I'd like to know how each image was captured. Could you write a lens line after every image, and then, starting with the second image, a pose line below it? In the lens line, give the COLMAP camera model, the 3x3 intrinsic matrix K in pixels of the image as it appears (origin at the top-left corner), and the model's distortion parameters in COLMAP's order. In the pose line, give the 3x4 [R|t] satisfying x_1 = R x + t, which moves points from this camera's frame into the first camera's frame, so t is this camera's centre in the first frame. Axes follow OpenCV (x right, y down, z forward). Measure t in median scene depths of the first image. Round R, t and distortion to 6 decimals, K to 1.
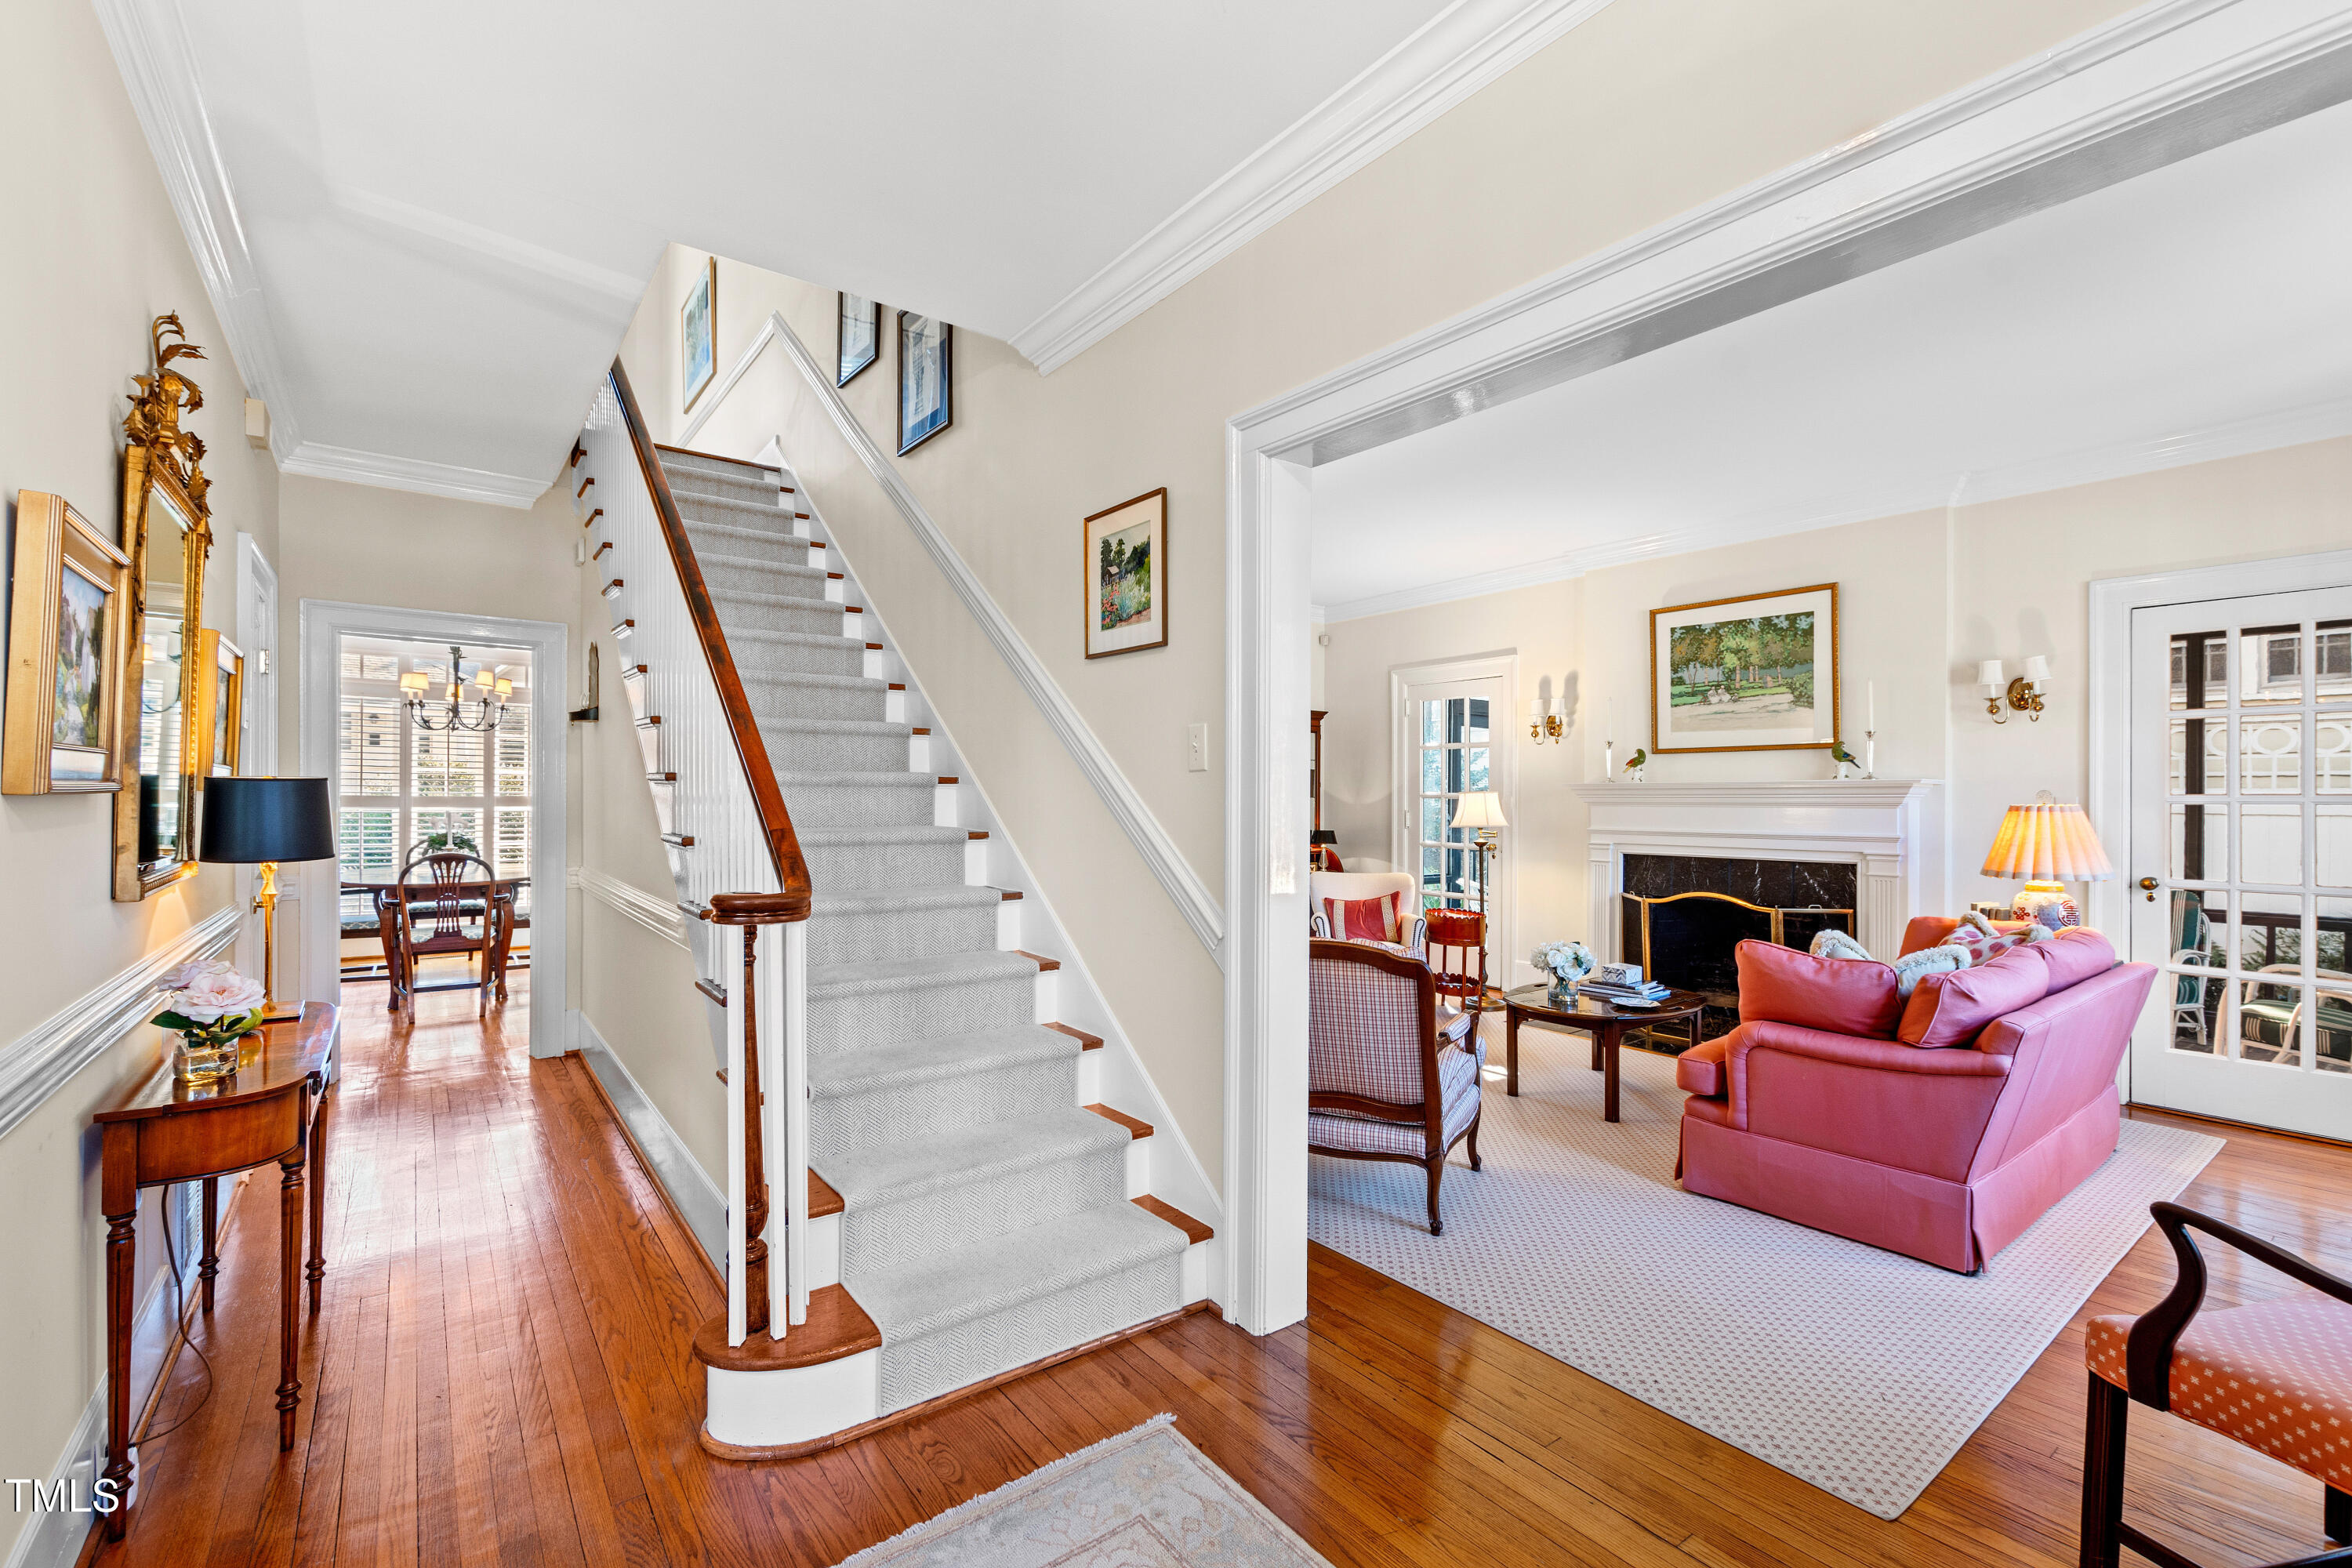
lens RADIAL K [[1025.4, 0, 1163.5], [0, 1025.4, 792.5], [0, 0, 1]] dist [-0.001870, -0.000250]
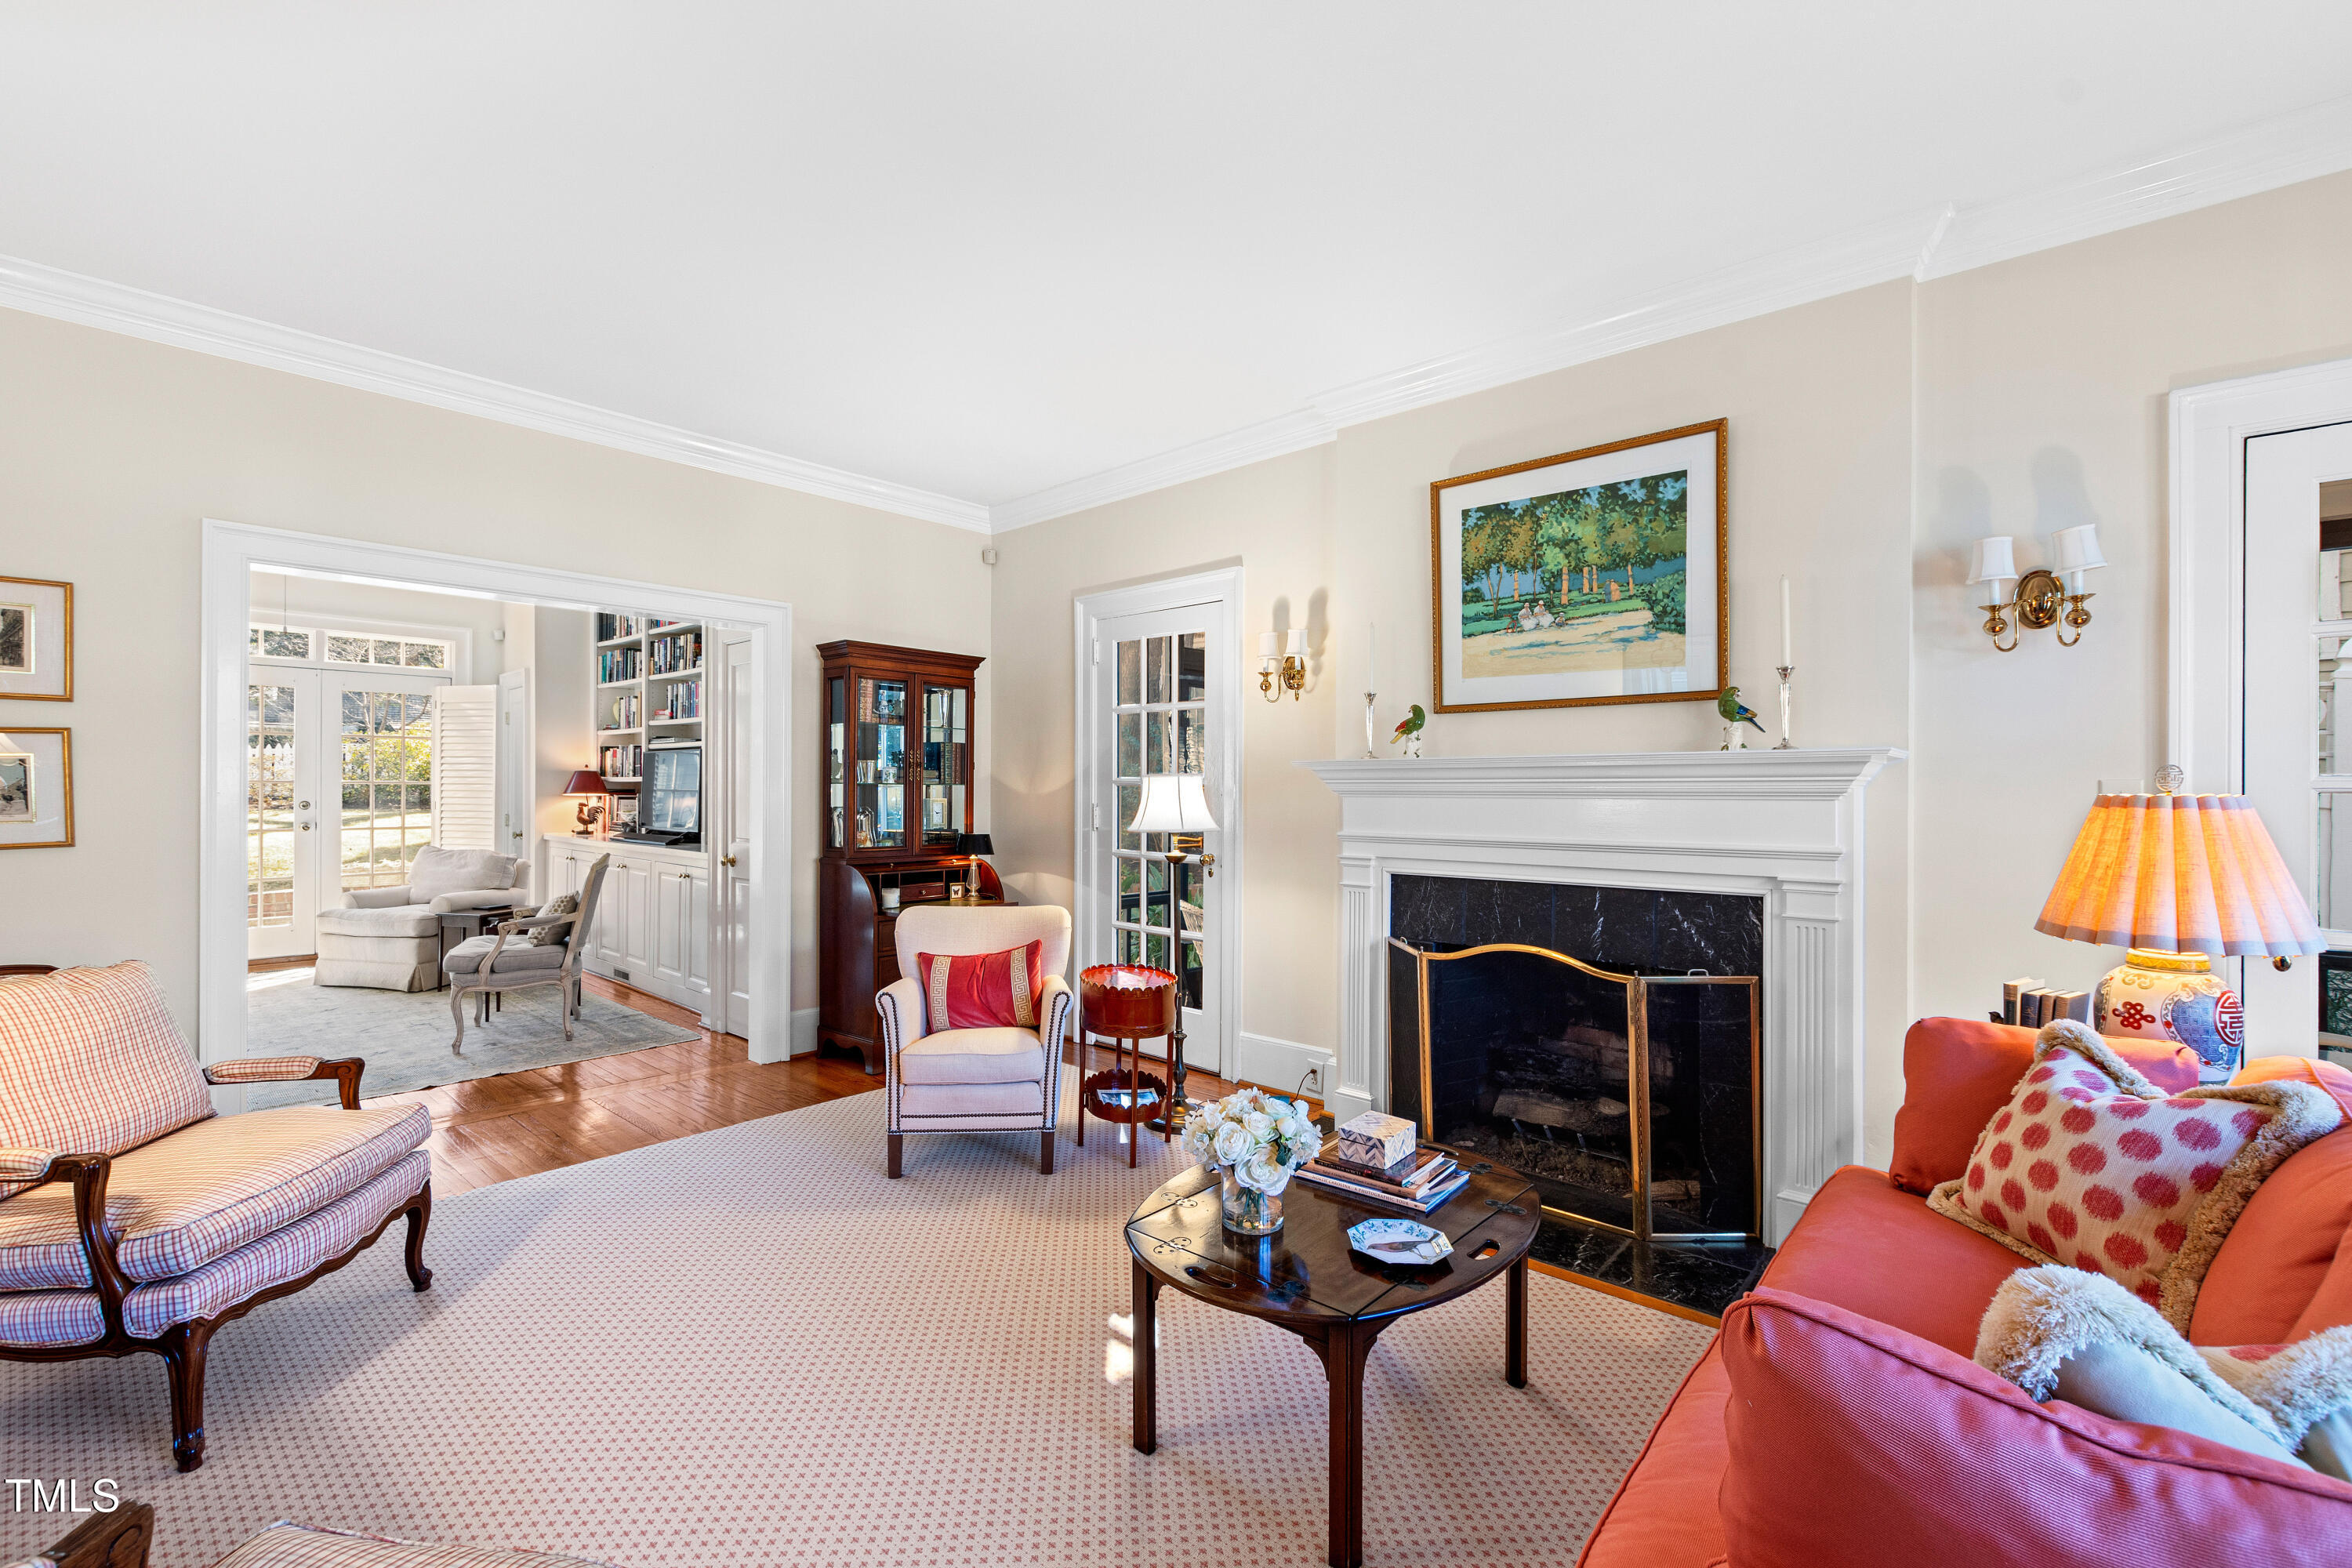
lens RADIAL K [[1025.4, 0, 1179.3], [0, 1025.4, 772.0], [0, 0, 1]] dist [-0.001870, -0.000250]
pose [[0.979818, 0.004230, 0.199849, 0.209196], [-0.002047, 0.999936, -0.011126, 0.005454], [-0.199883, 0.010493, 0.979764, 0.439058]]
